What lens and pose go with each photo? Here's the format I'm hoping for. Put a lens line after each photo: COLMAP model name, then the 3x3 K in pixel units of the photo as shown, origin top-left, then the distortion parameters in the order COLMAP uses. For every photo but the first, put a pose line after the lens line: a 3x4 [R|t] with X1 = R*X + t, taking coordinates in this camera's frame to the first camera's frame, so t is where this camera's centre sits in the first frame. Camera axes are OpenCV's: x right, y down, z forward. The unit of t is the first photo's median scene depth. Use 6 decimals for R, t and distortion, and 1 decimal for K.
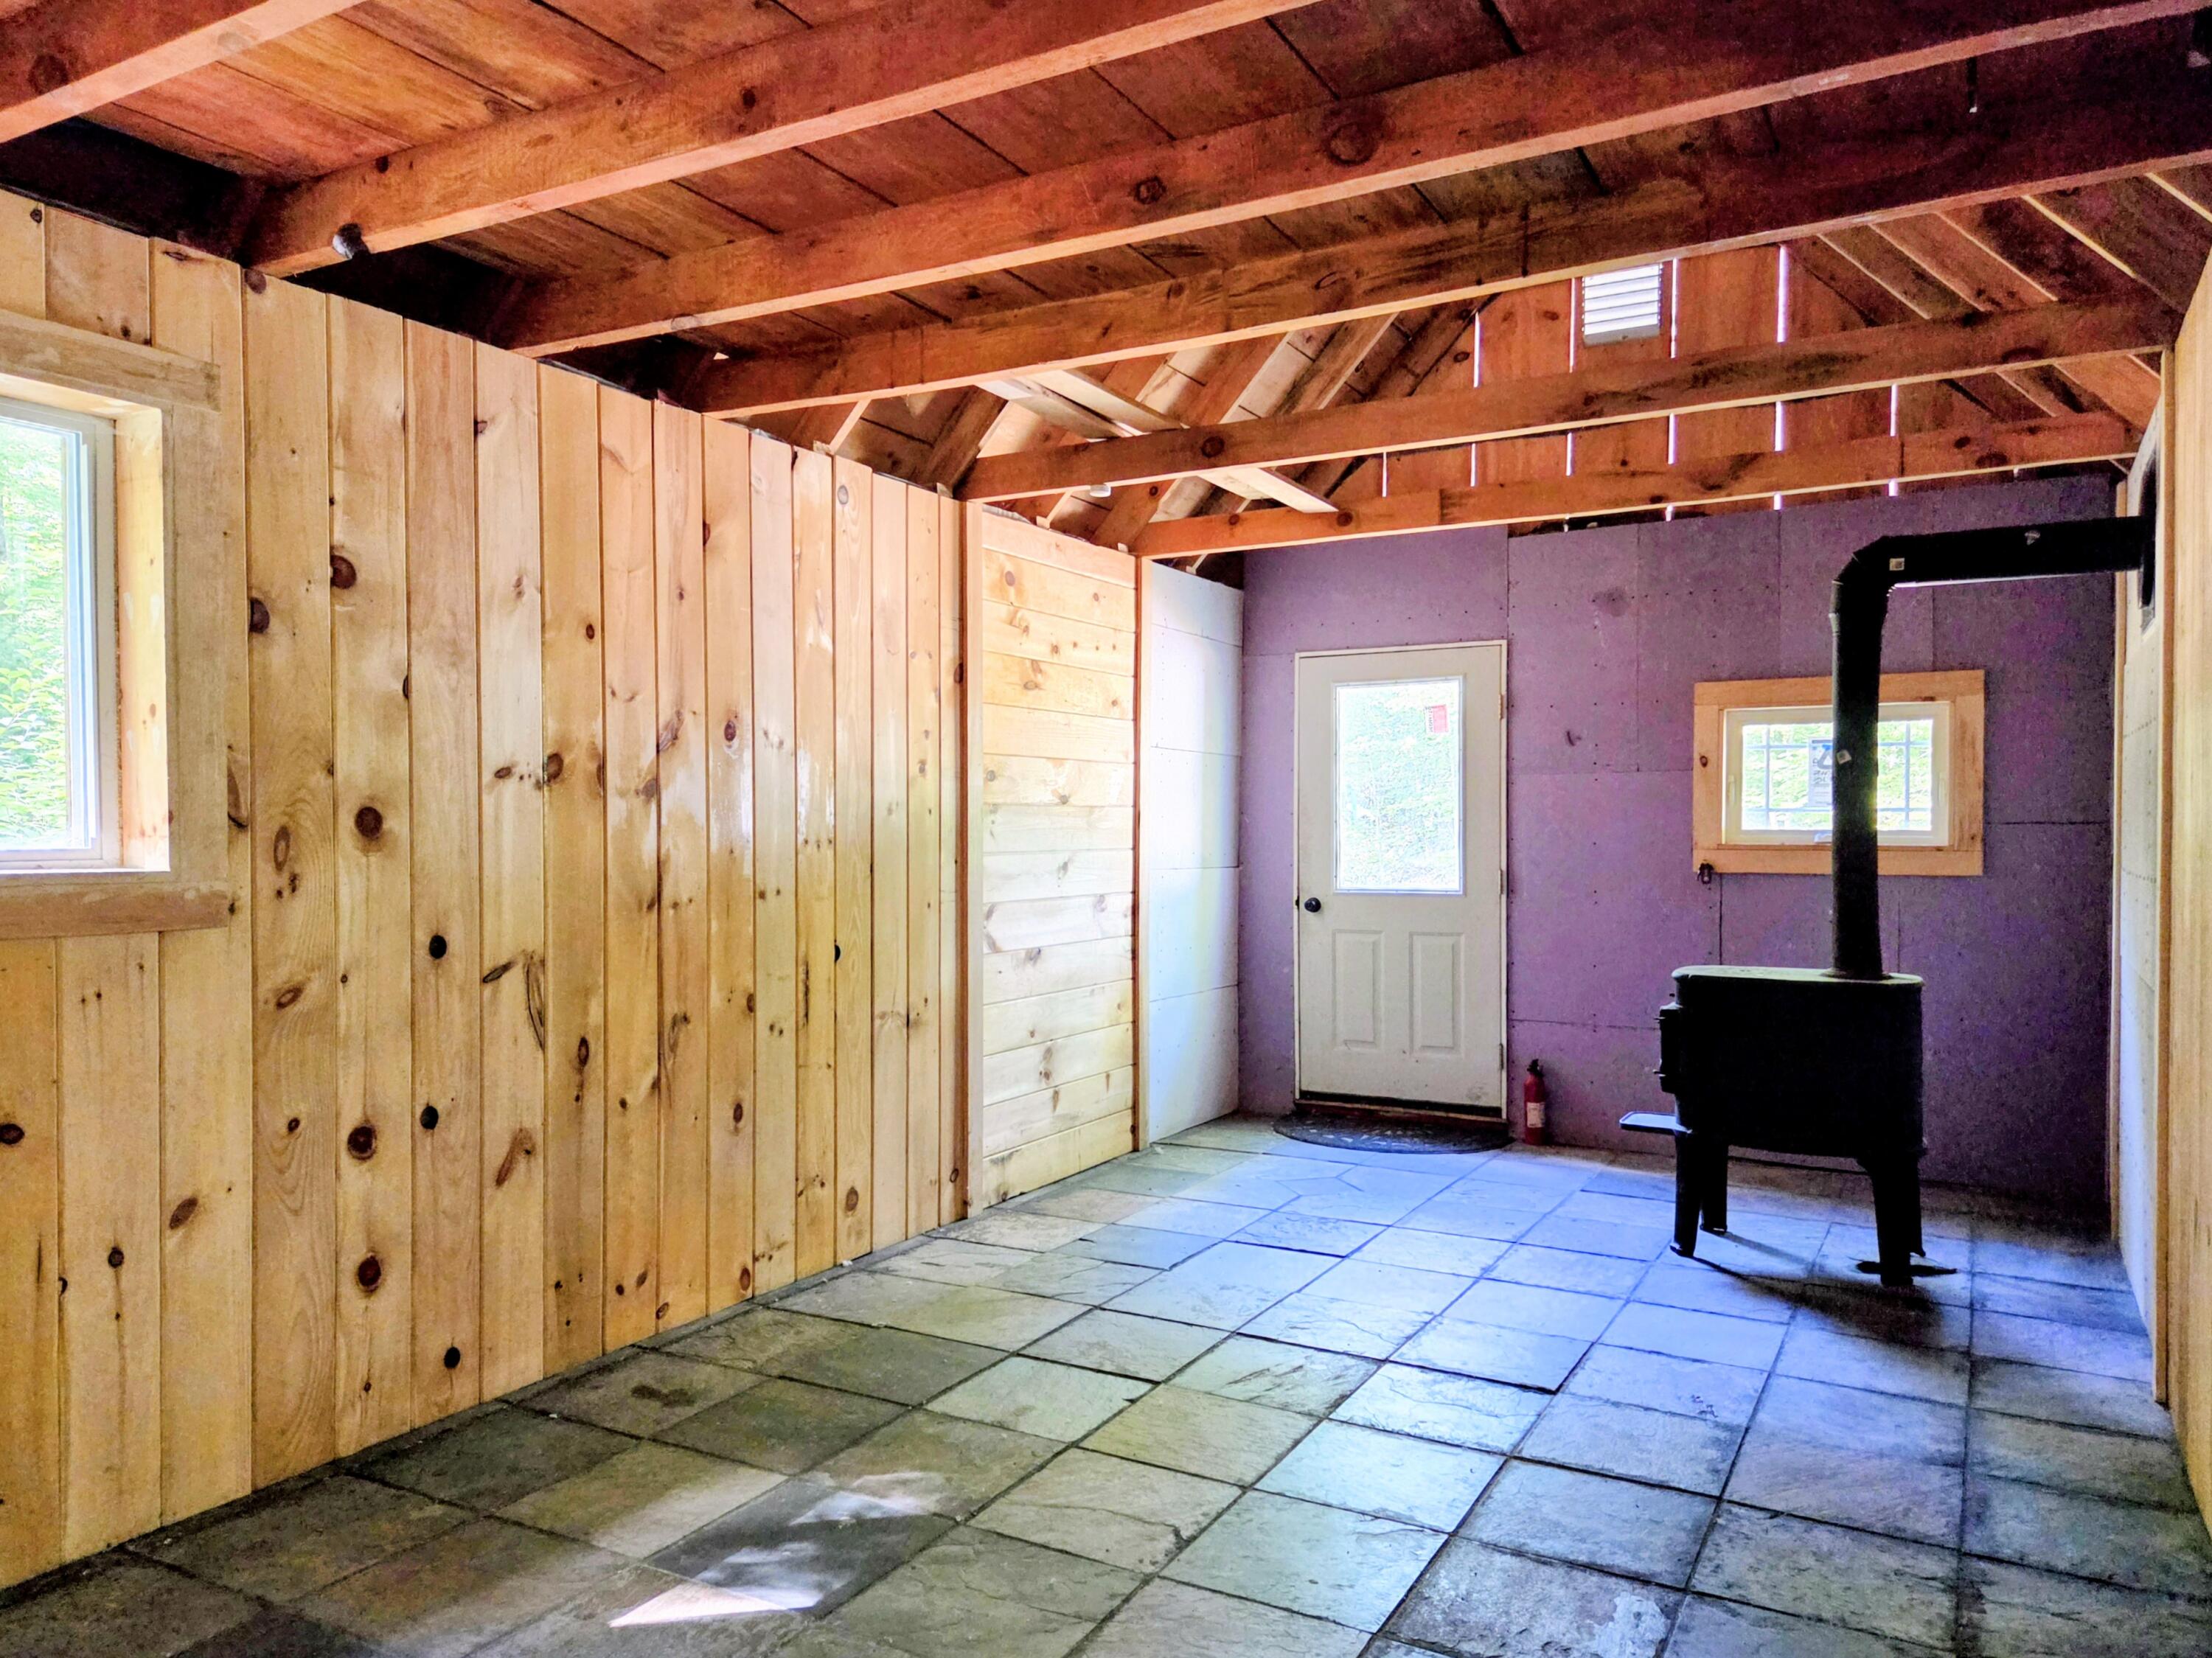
lens RADIAL K [[1525.8, 0, 1097.6], [0, 1525.8, 858.0], [0, 0, 1]] dist [0.090521, -0.072971]
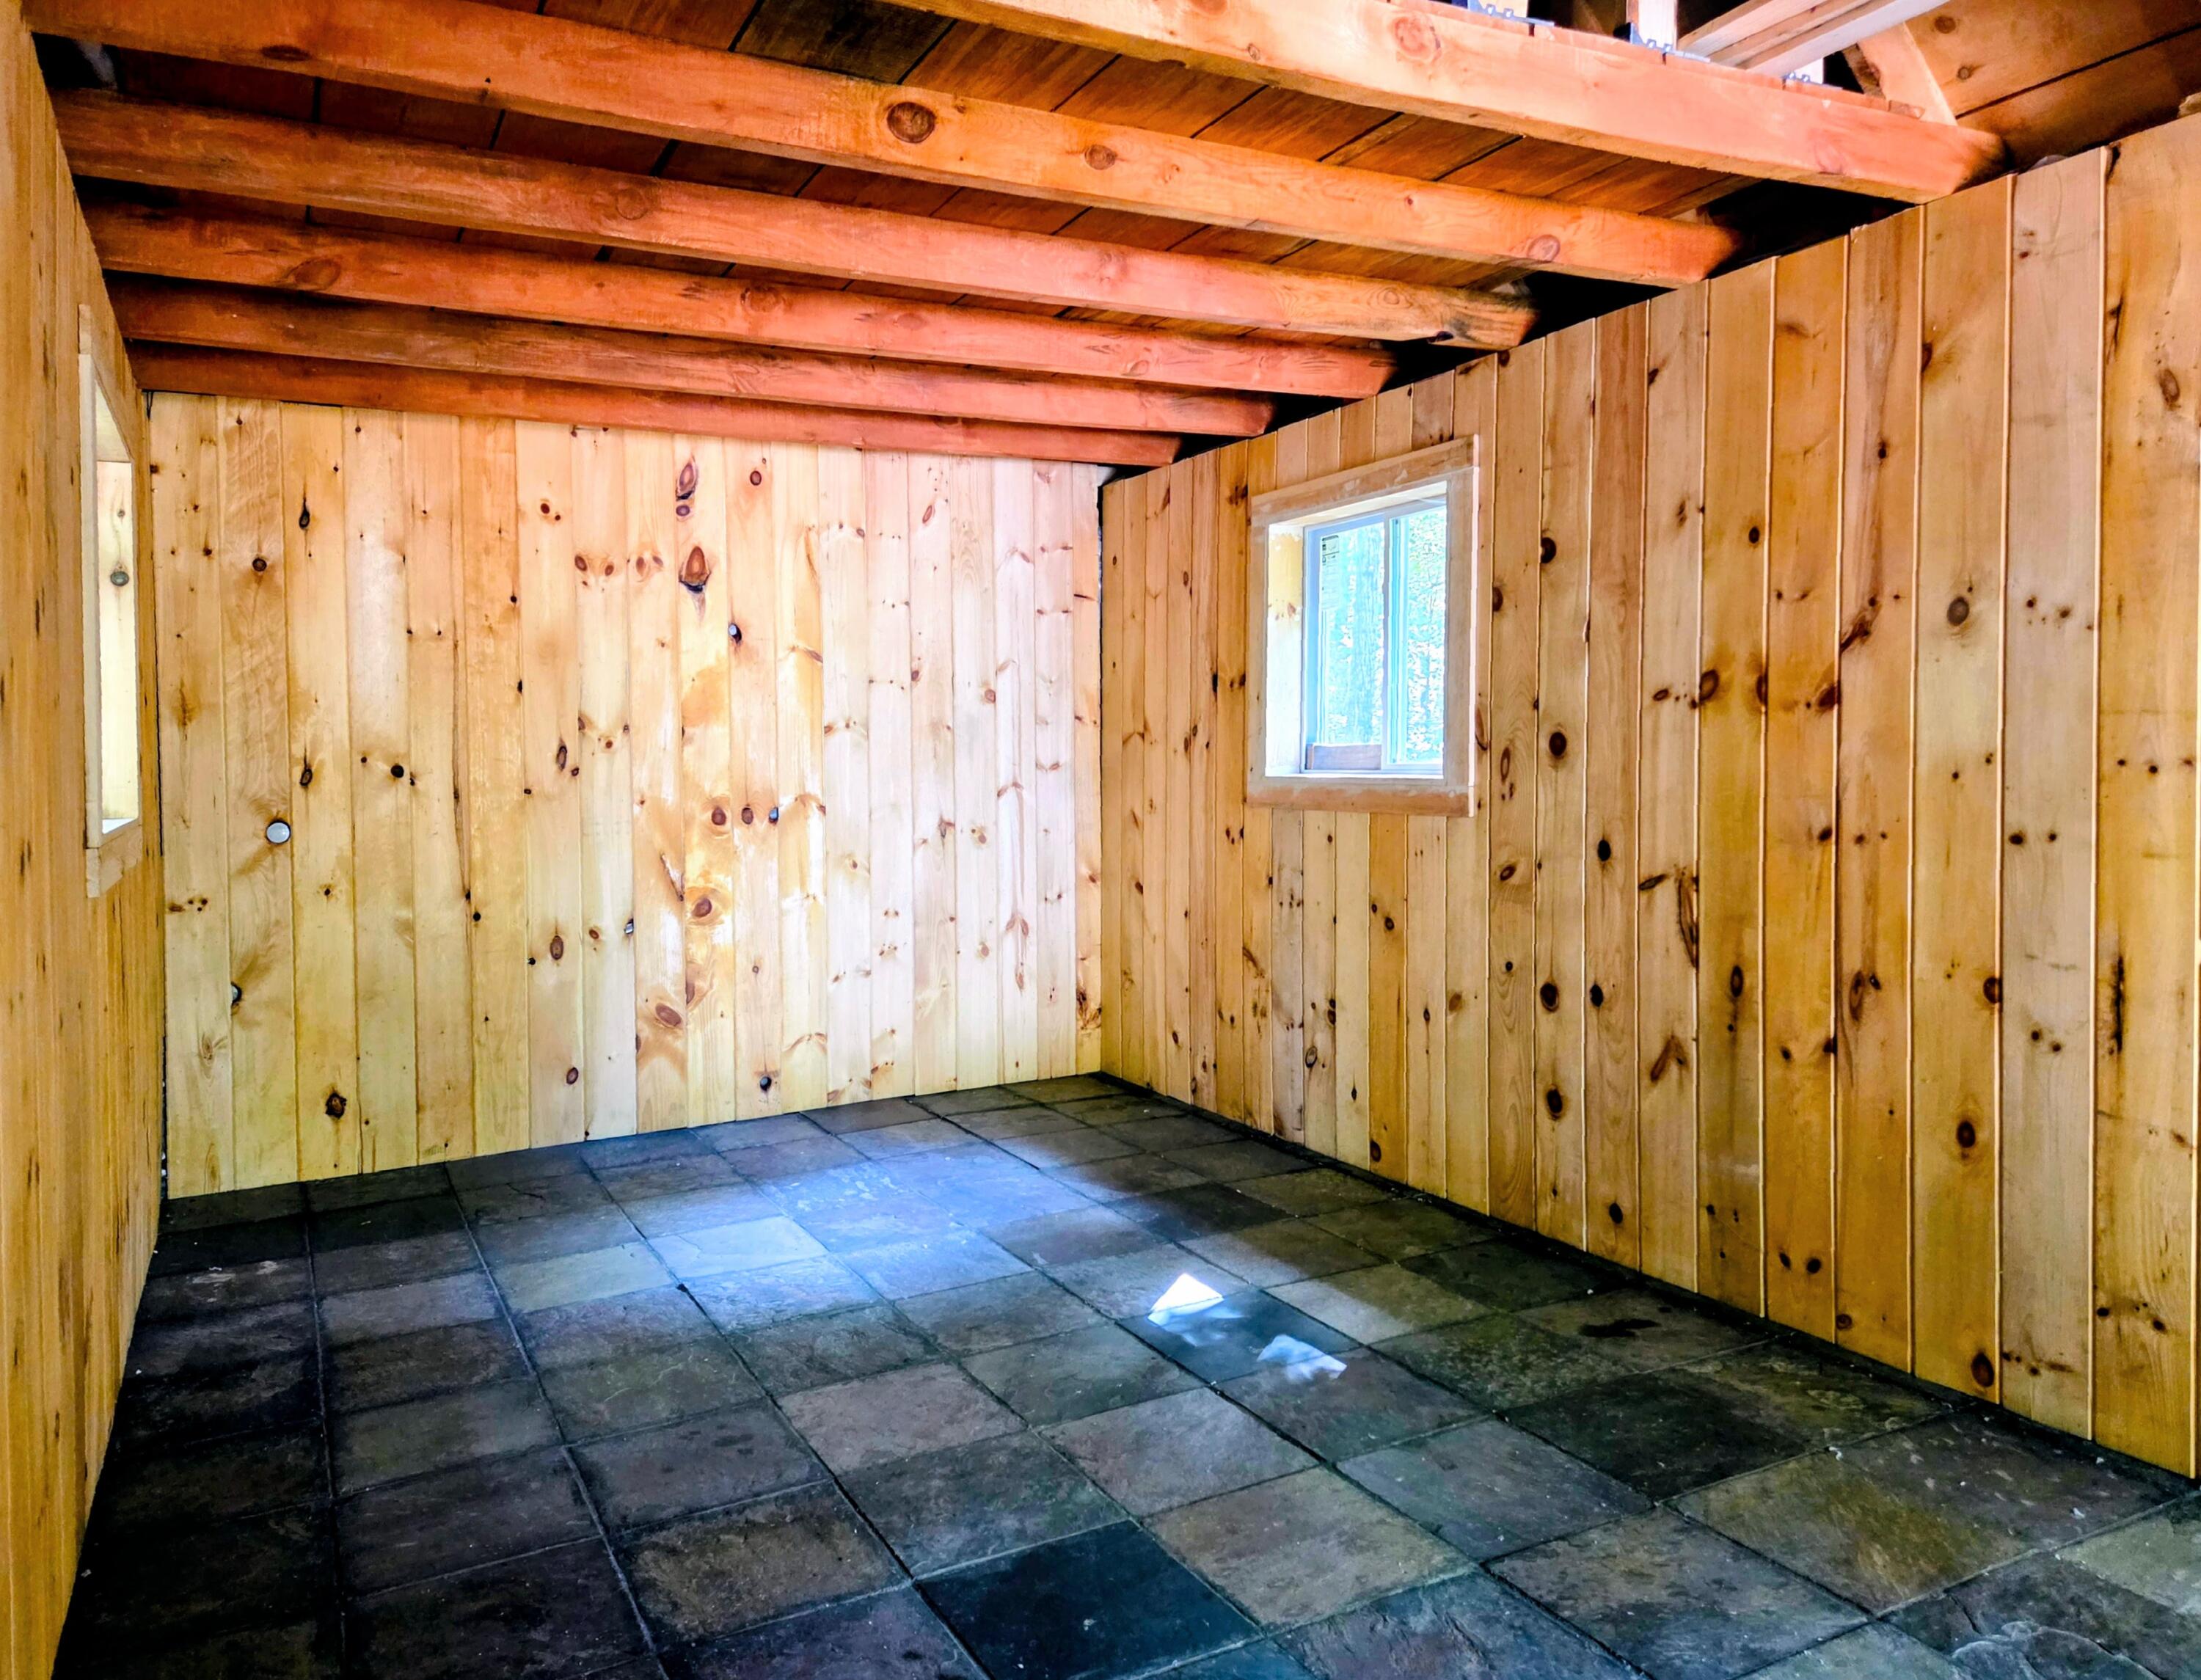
lens RADIAL K [[1552.2, 0, 1055.7], [0, 1552.2, 770.5], [0, 0, 1]] dist [0.065453, -0.063565]
pose [[-0.556368, 0.020324, -0.830687, 0.719315], [0.004436, 0.999759, 0.021490, -0.027729], [0.830924, 0.008271, -0.556325, 1.221397]]
